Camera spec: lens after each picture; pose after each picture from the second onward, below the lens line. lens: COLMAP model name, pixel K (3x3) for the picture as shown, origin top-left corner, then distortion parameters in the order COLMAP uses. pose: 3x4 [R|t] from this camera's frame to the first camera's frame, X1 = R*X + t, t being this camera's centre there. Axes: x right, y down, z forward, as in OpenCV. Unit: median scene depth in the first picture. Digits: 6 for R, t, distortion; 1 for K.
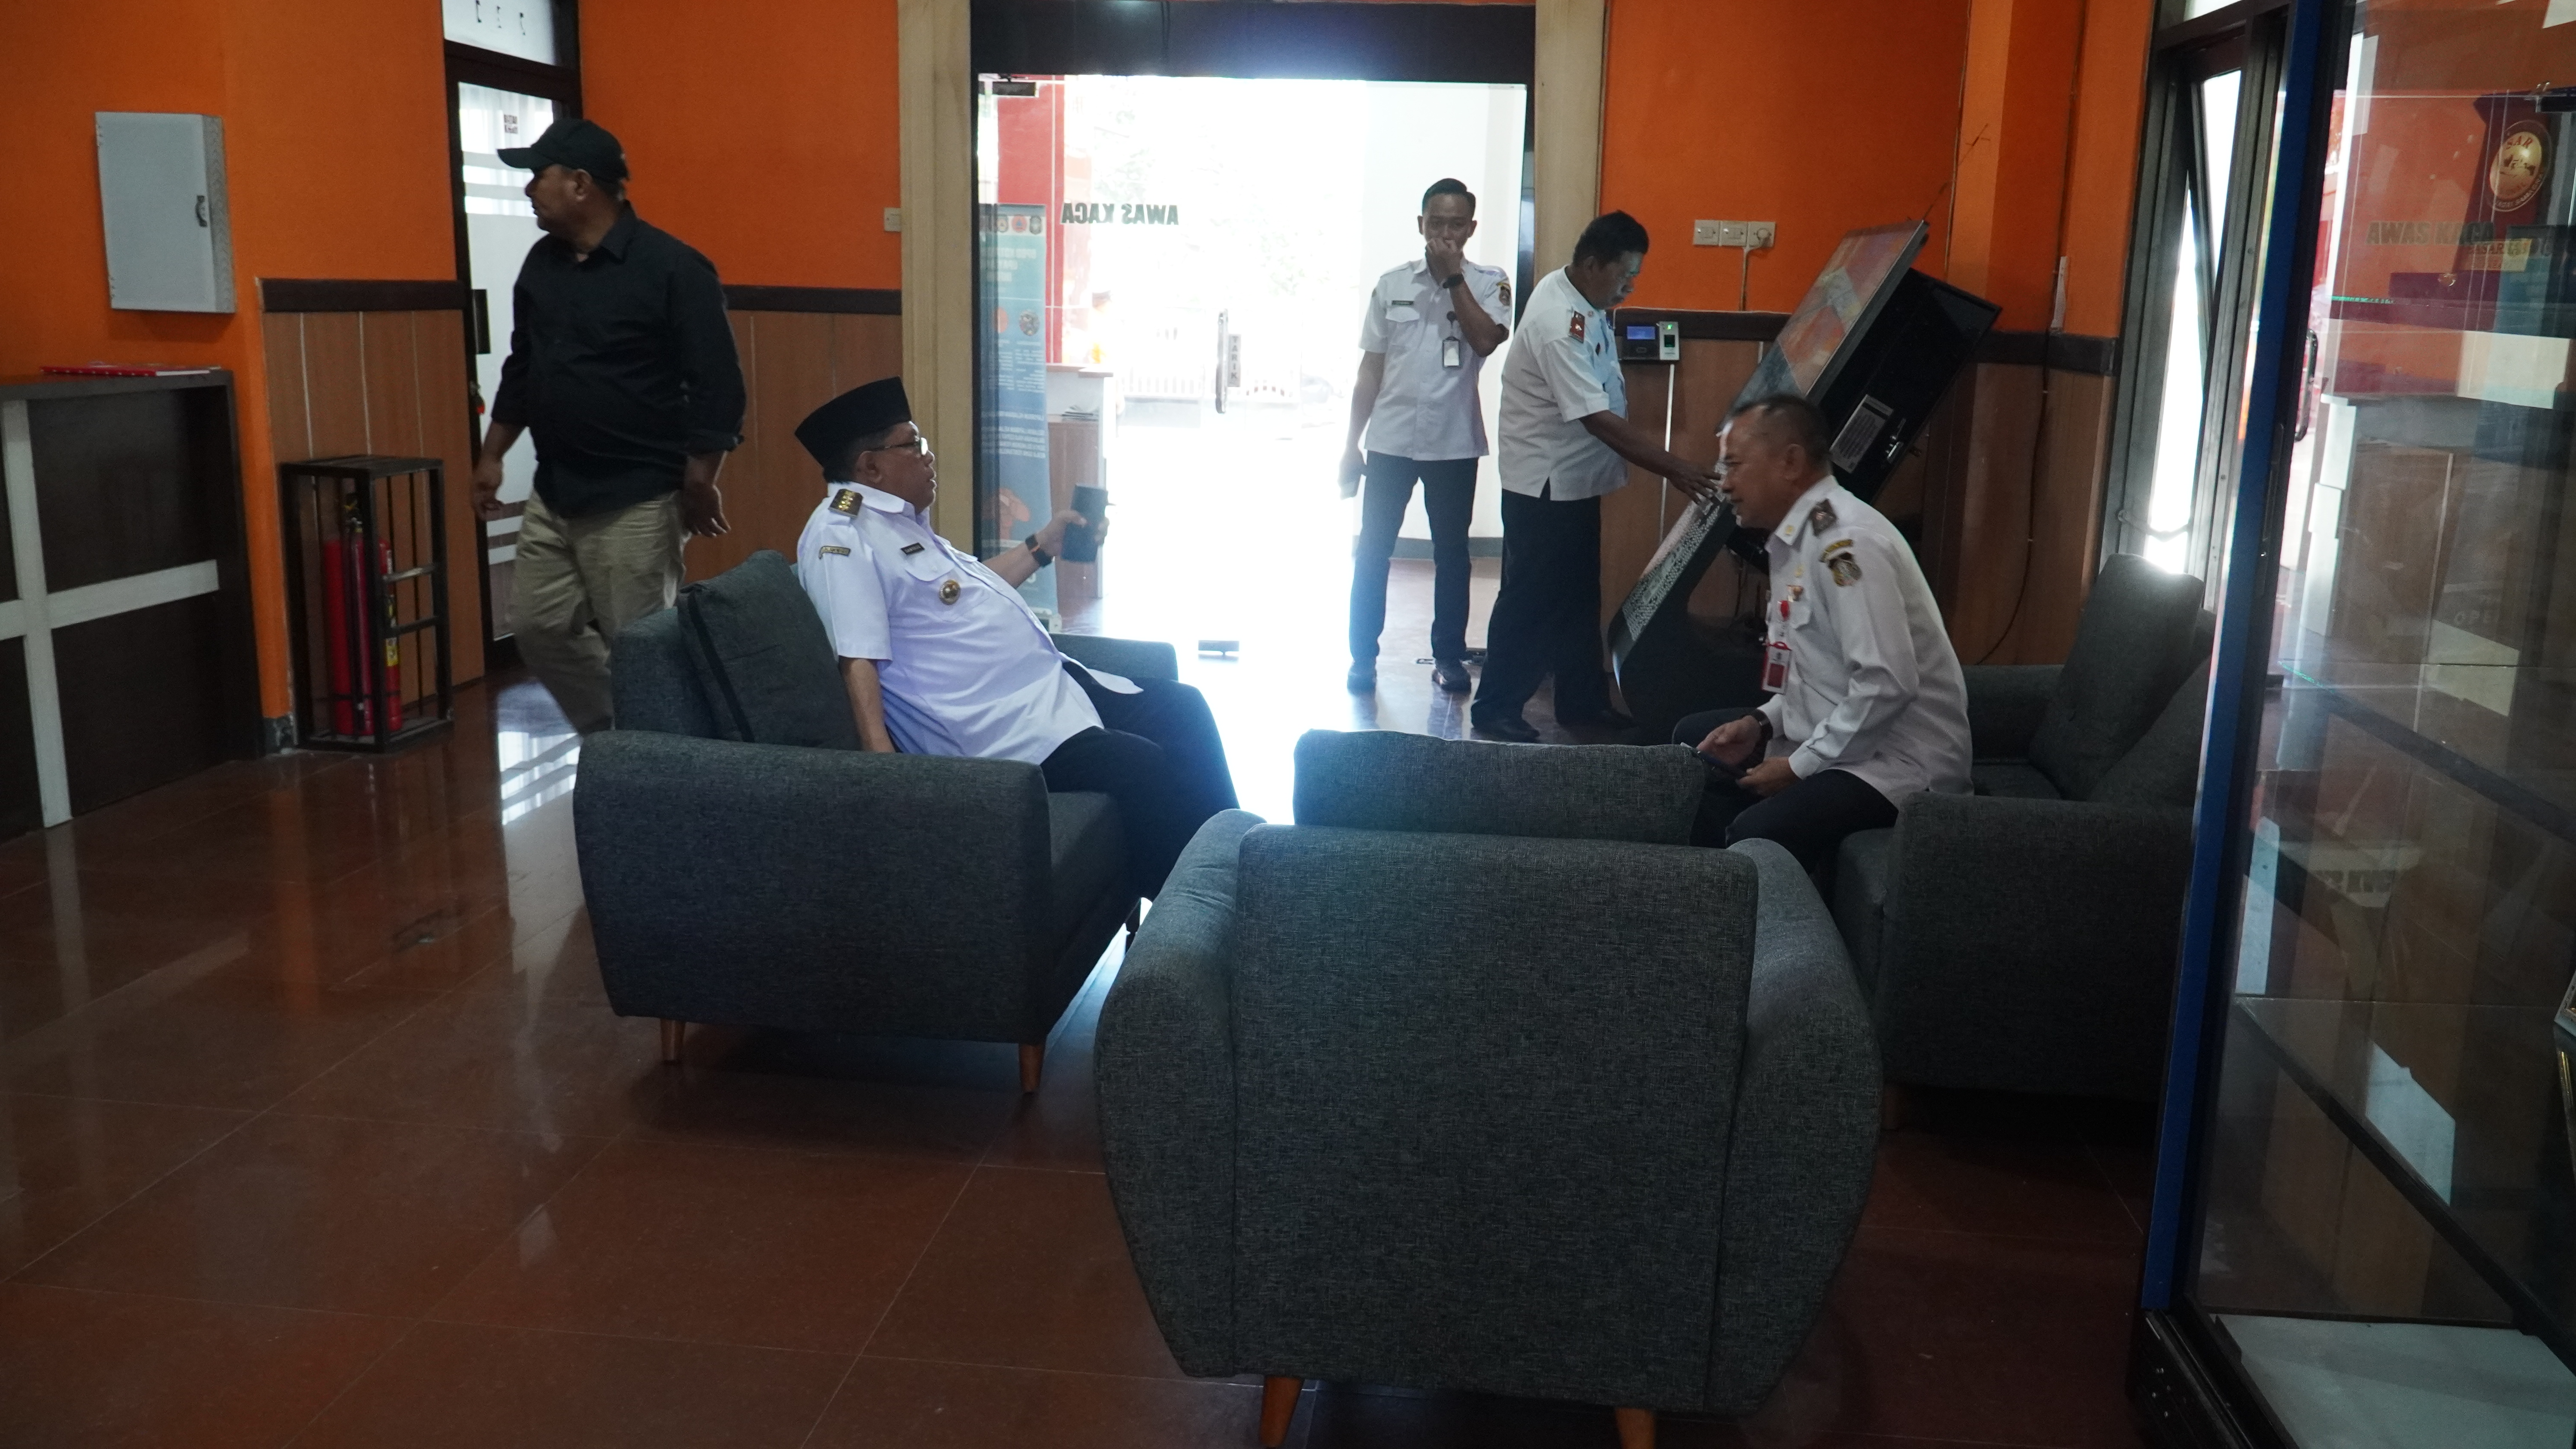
lens RADIAL K [[2071.7, 0, 1290.1], [0, 2071.7, 719.6], [0, 0, 1]] dist [0.006428, 0.005476]
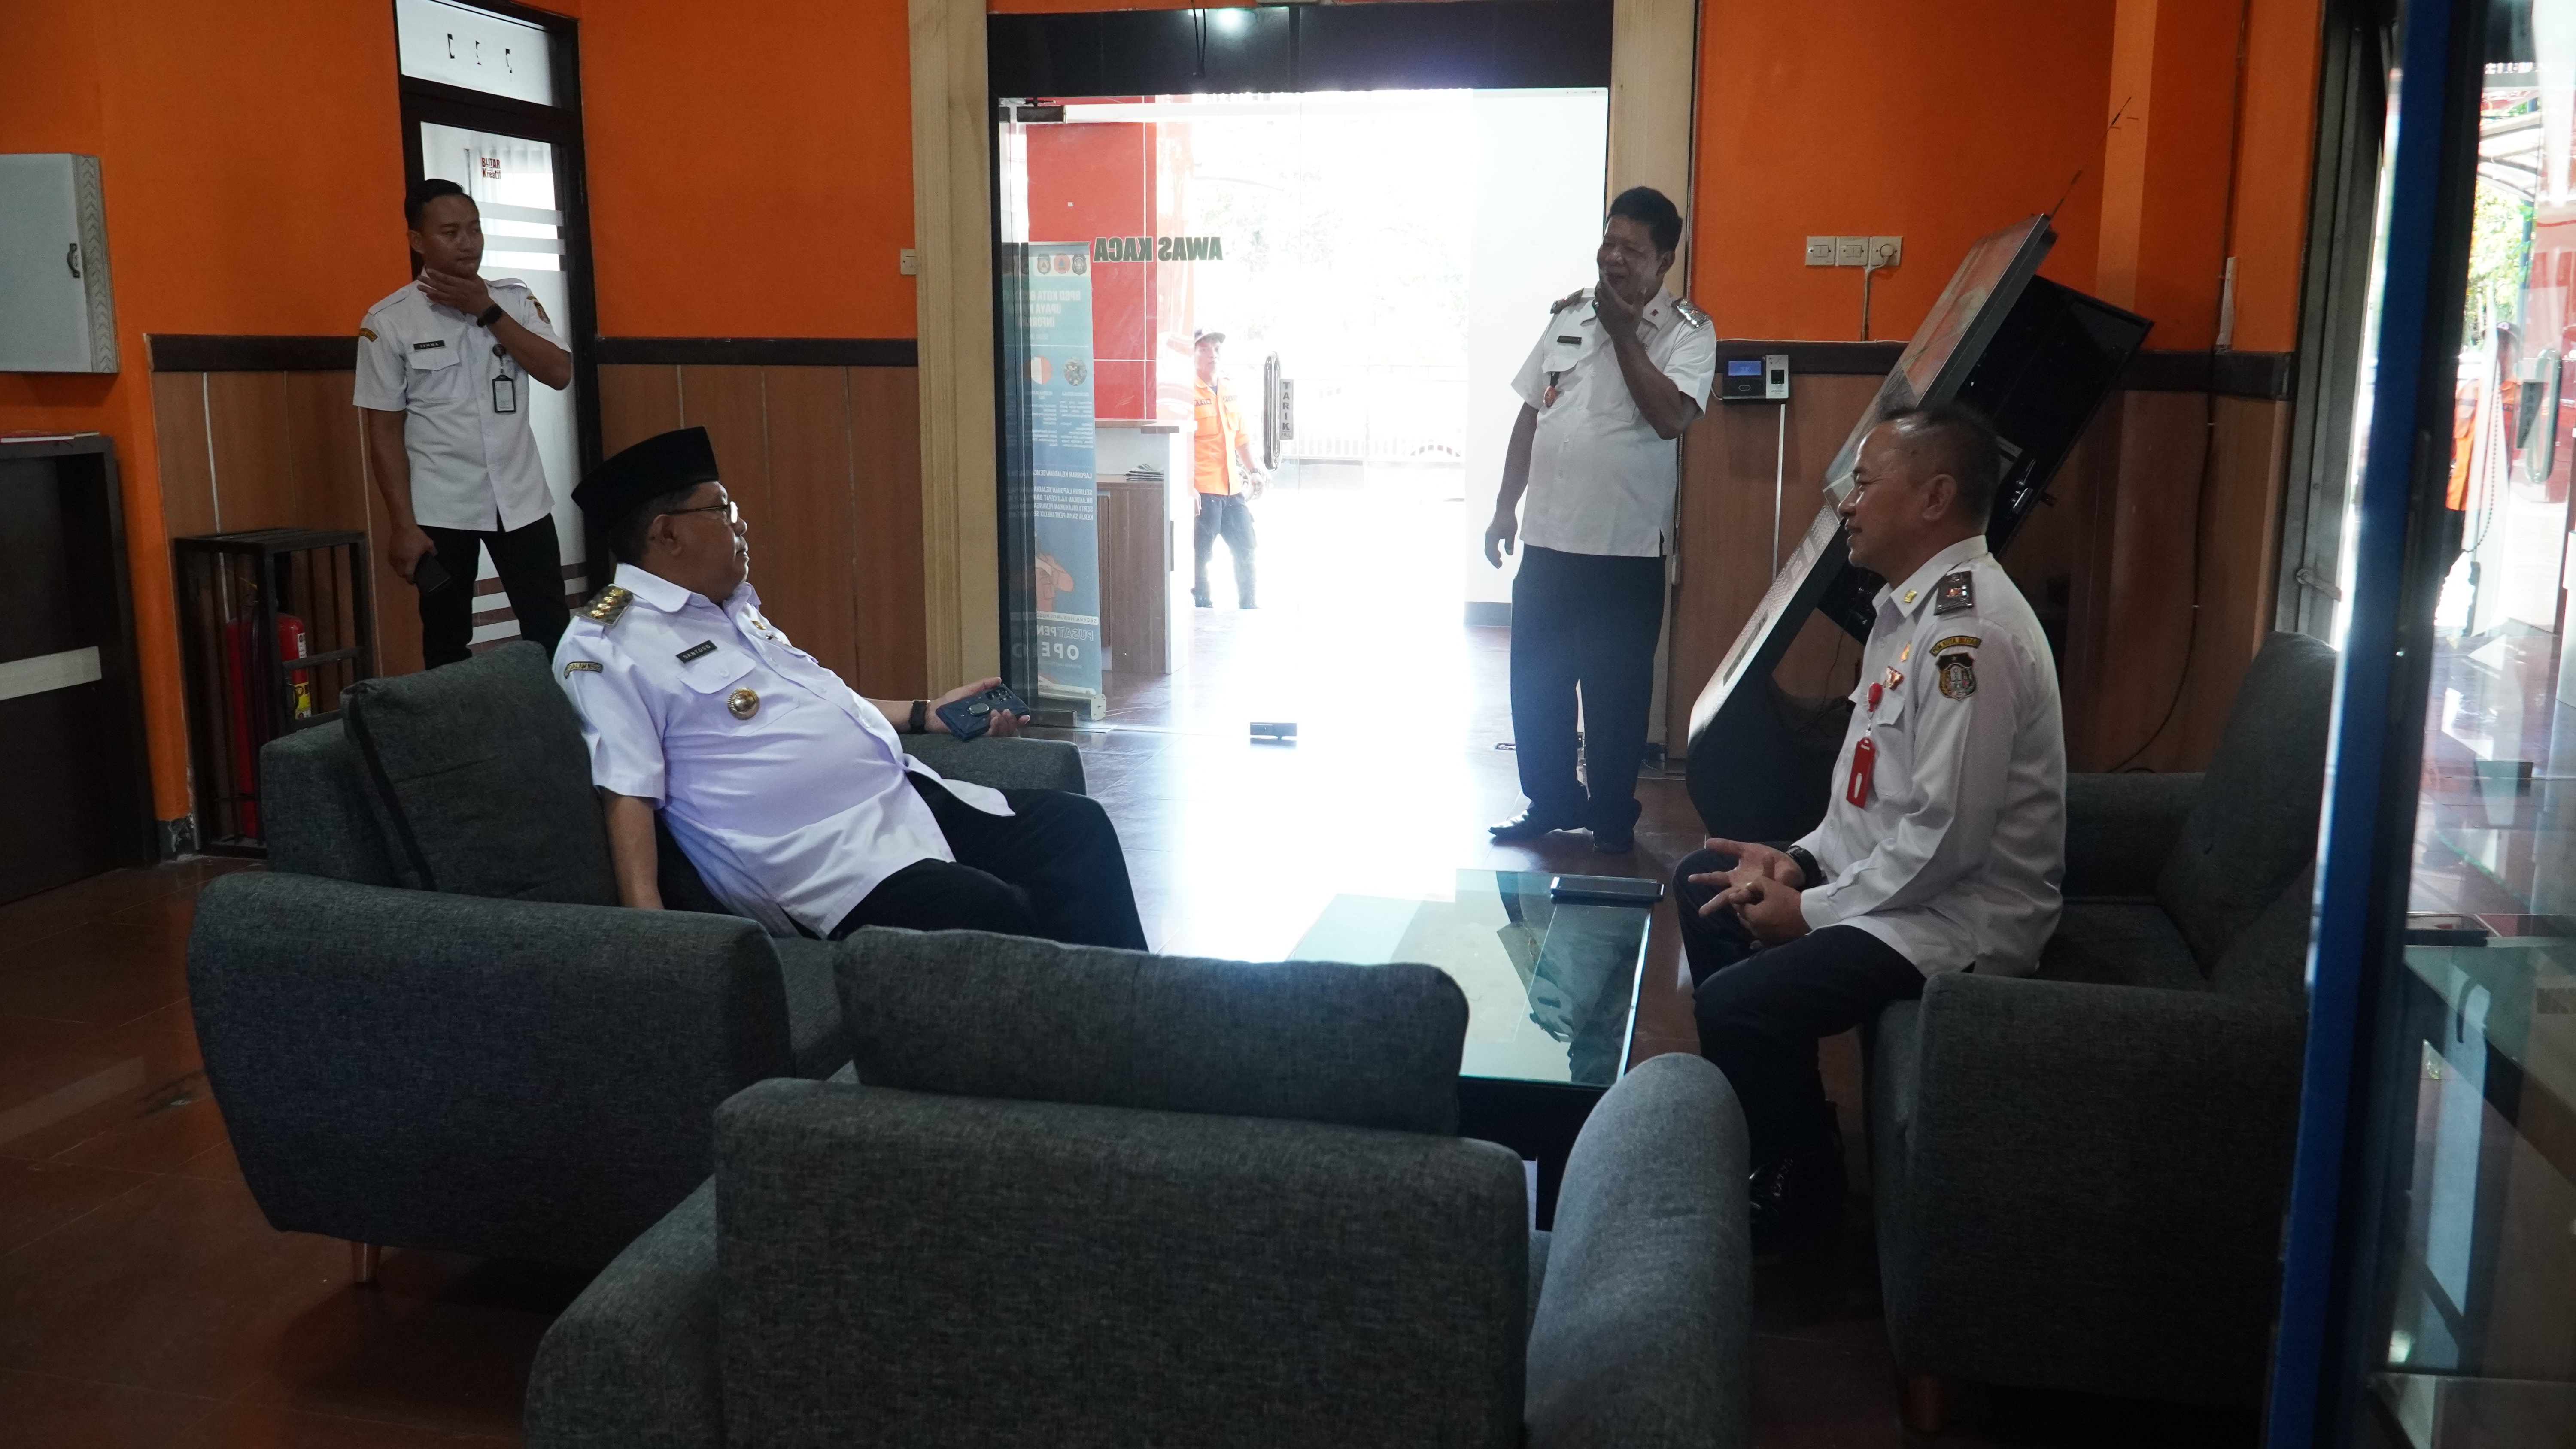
lens RADIAL K [[2075.0, 0, 1288.1], [0, 2075.0, 733.6], [0, 0, 1]] dist [-0.003324, -0.003142]
pose [[0.994511, -0.002166, -0.104608, 0.090529], [-0.000320, 0.999718, -0.023750, -0.017631], [0.104630, 0.023653, 0.994230, 0.159743]]
